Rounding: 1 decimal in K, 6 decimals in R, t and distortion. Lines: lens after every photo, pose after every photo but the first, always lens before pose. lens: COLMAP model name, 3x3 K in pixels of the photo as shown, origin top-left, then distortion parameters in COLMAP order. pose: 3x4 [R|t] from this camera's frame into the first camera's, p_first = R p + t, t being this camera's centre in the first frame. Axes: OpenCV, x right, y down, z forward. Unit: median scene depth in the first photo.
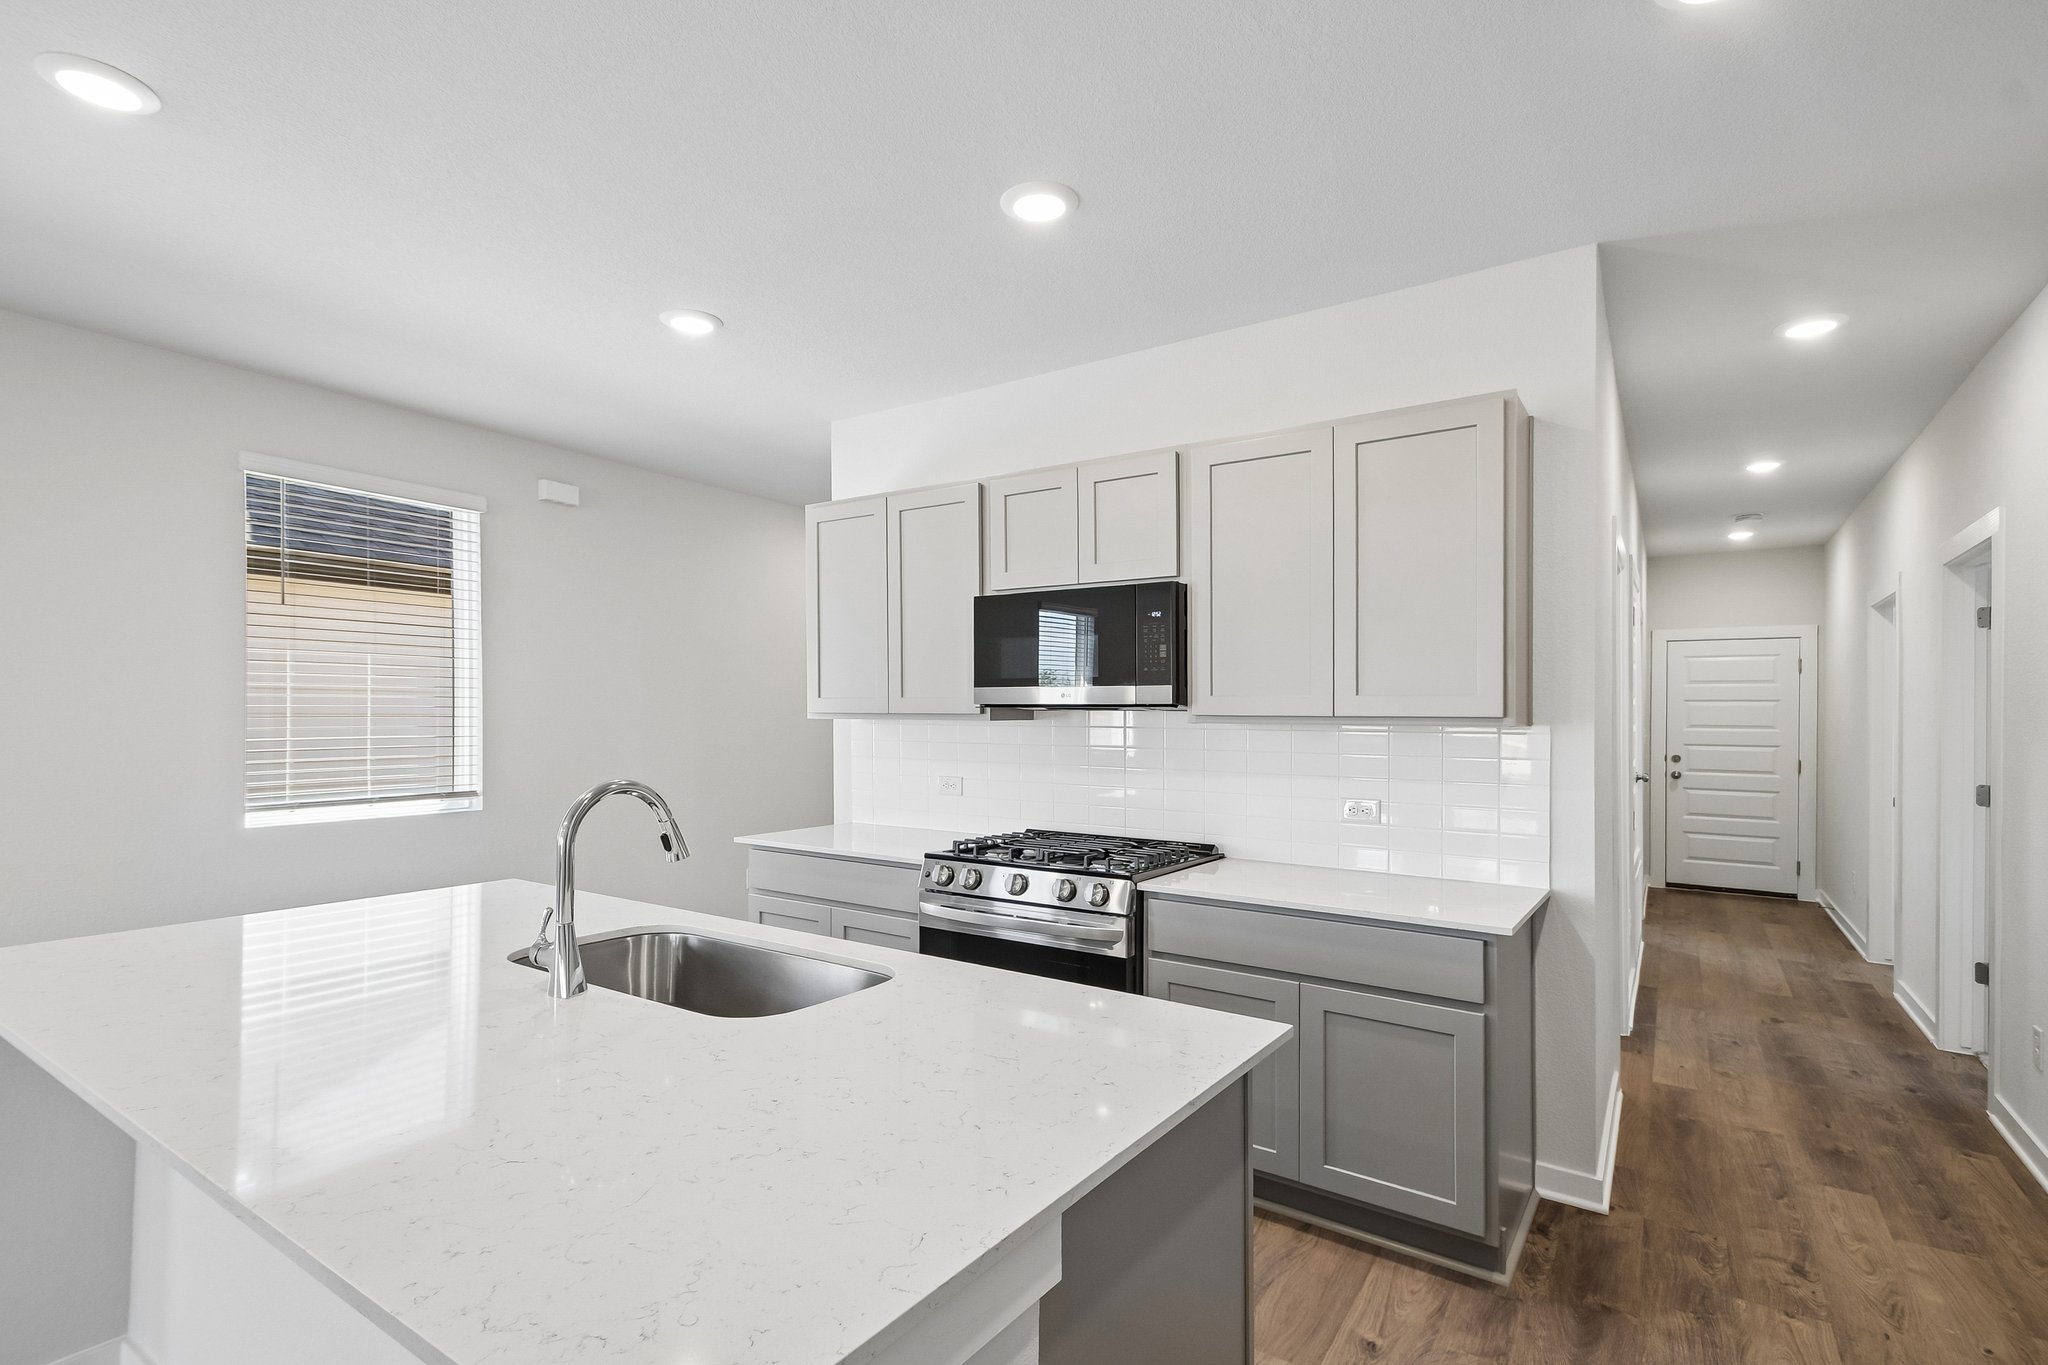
lens RADIAL K [[964.2, 0, 1021.8], [0, 964.2, 696.0], [0, 0, 1]] dist [0.012081, -0.000167]
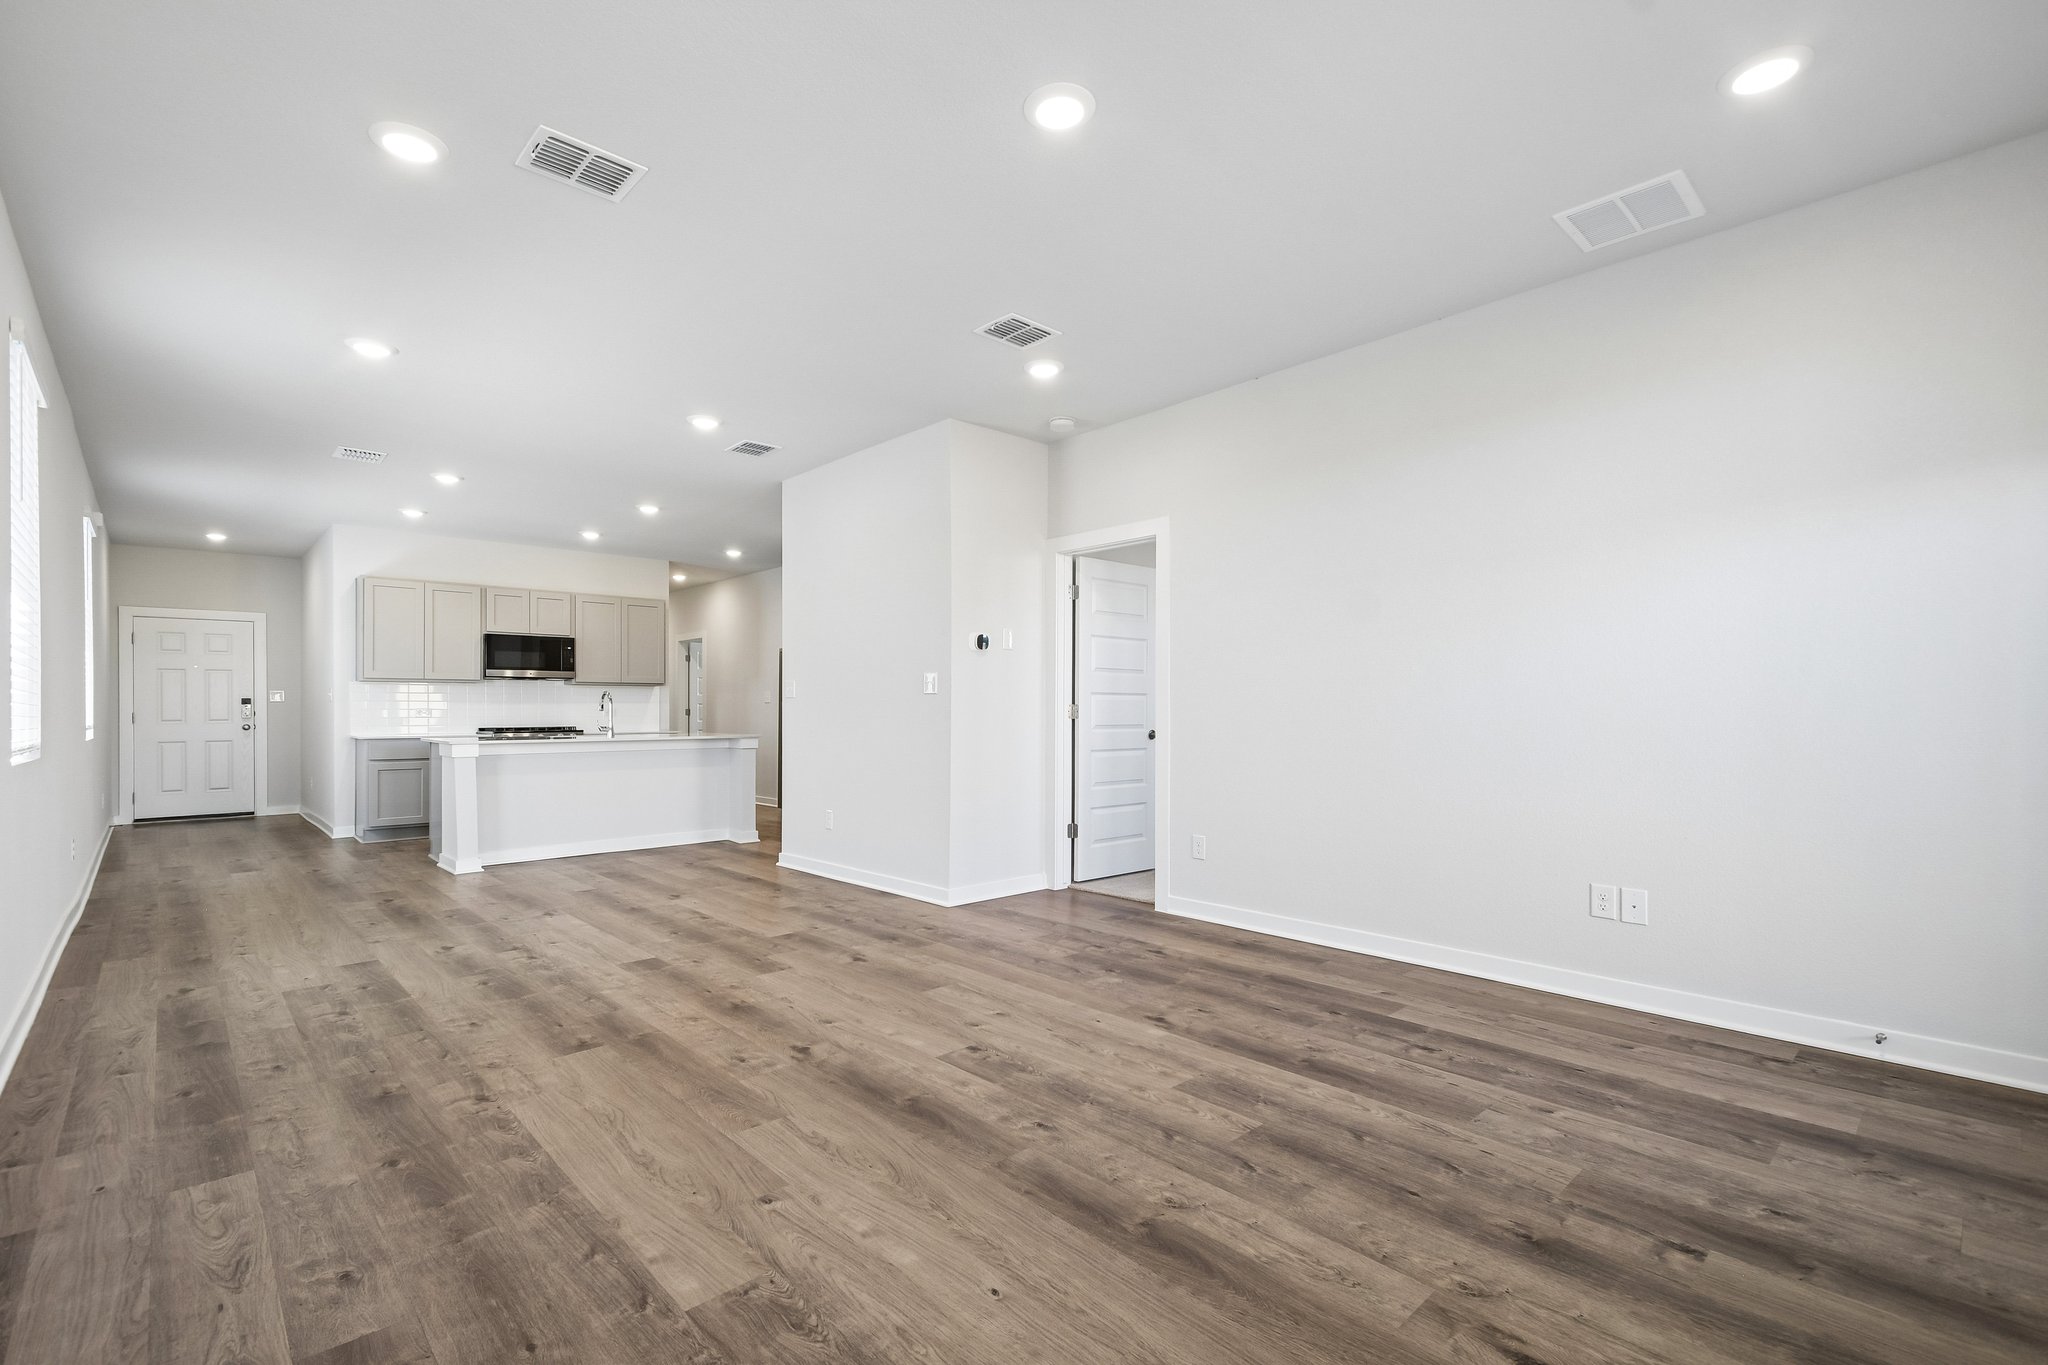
lens RADIAL K [[905.4, 0, 1030.6], [0, 905.4, 698.0], [0, 0, 1]] dist [0.018534, -0.003592]
pose [[0.205976, 0.006468, 0.978536, -2.084568], [-0.008996, 0.999948, -0.004716, 0.063267], [-0.978516, -0.007831, 0.206024, -0.883913]]
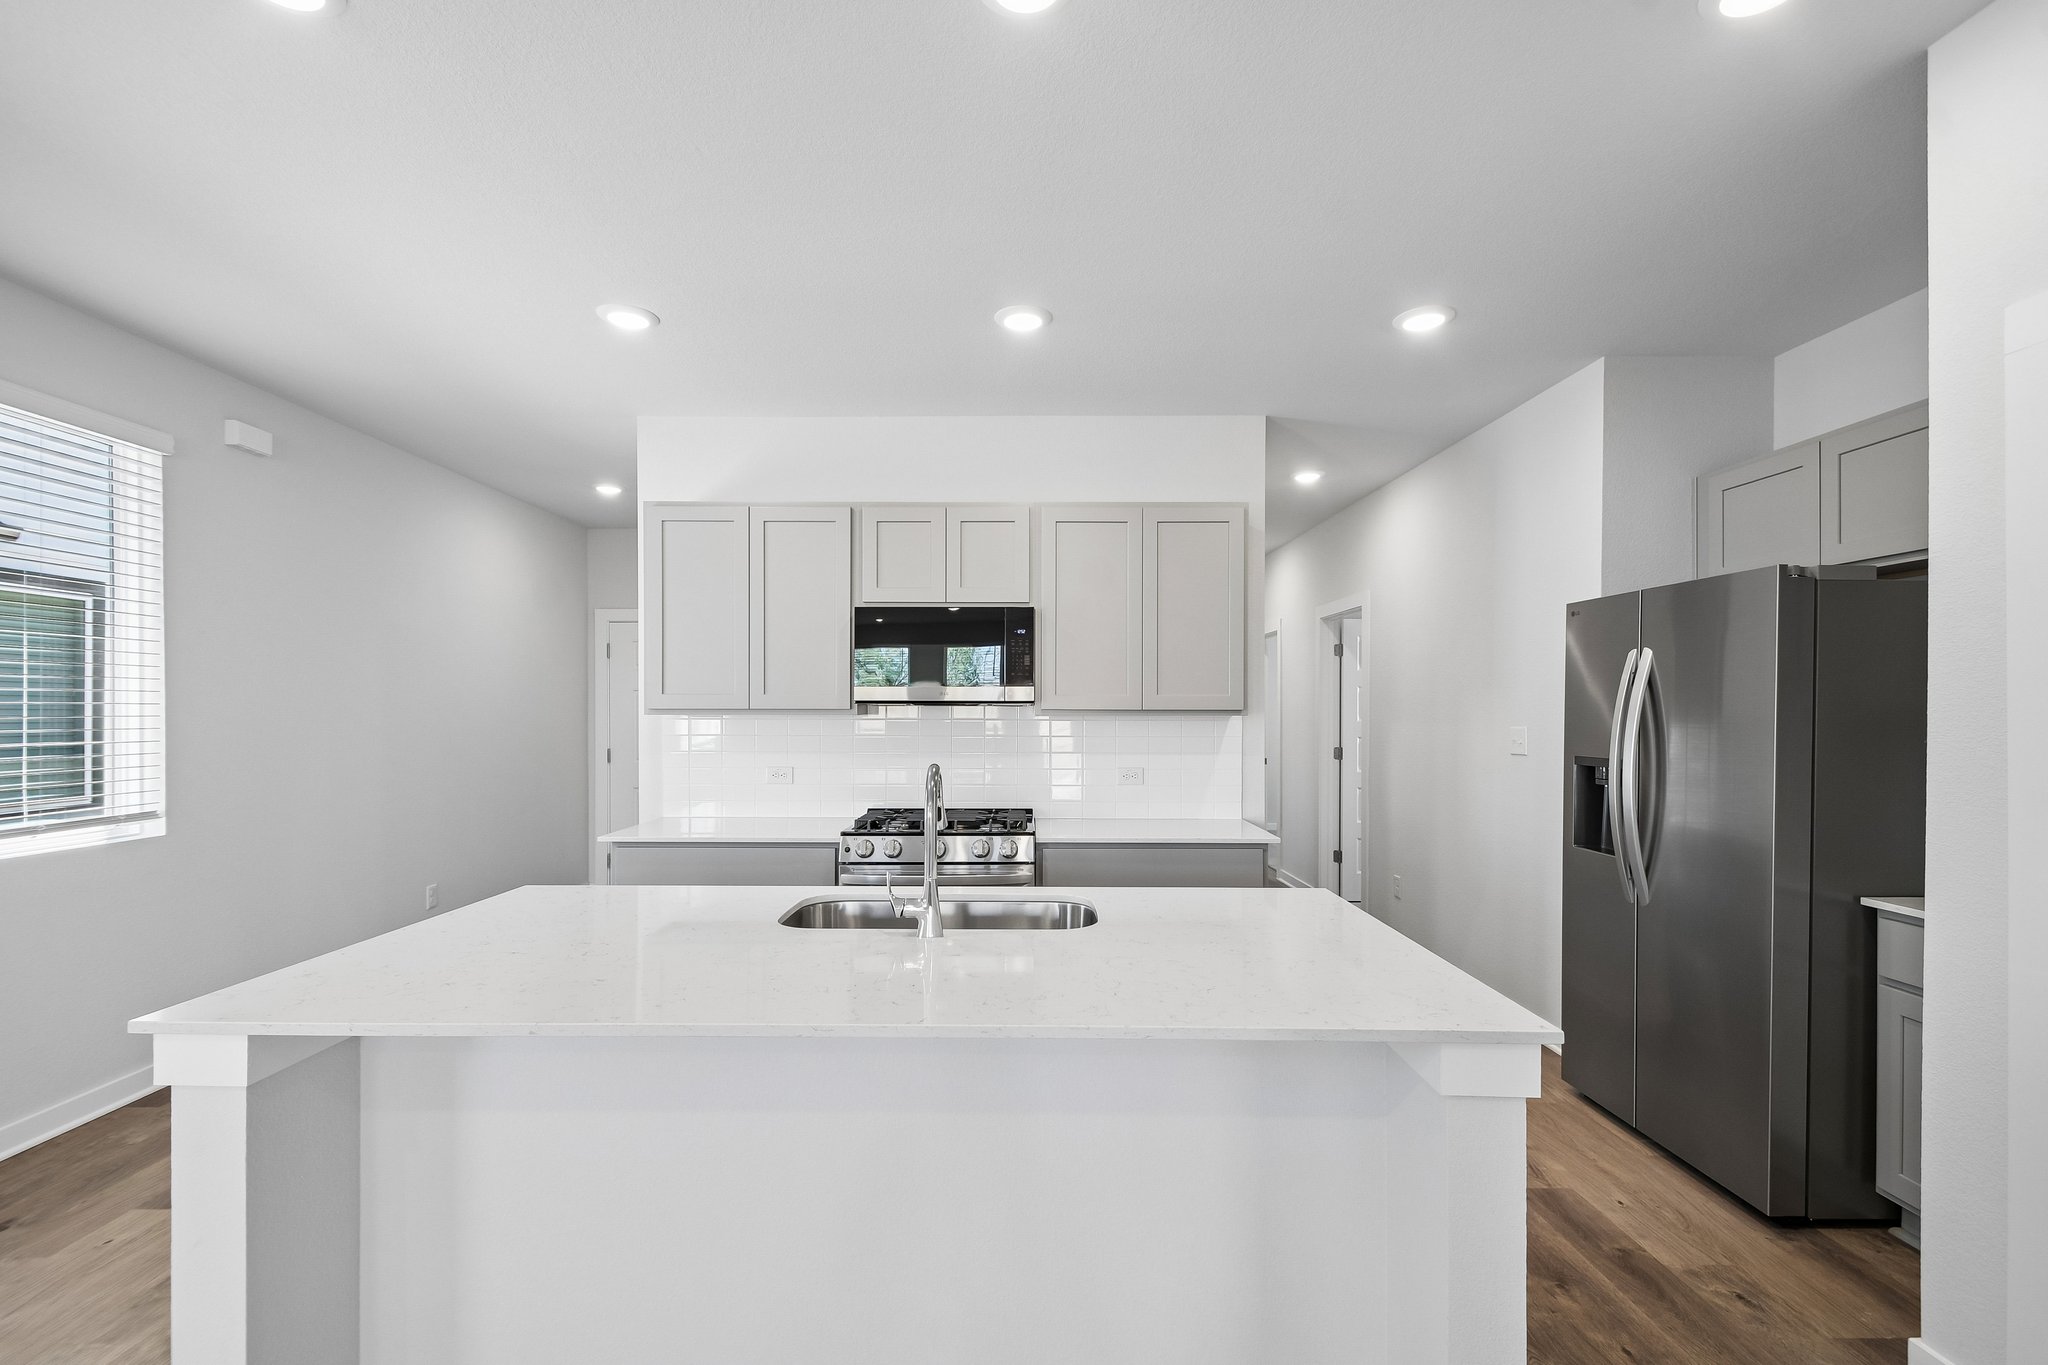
lens RADIAL K [[905.4, 0, 1022.6], [0, 905.4, 702.2], [0, 0, 1]] dist [0.018534, -0.003592]
pose [[0.819089, -0.000319, 0.573667, -0.502162], [-0.006946, 0.999921, 0.010474, -0.002600], [-0.573625, -0.012564, 0.819022, -0.000356]]
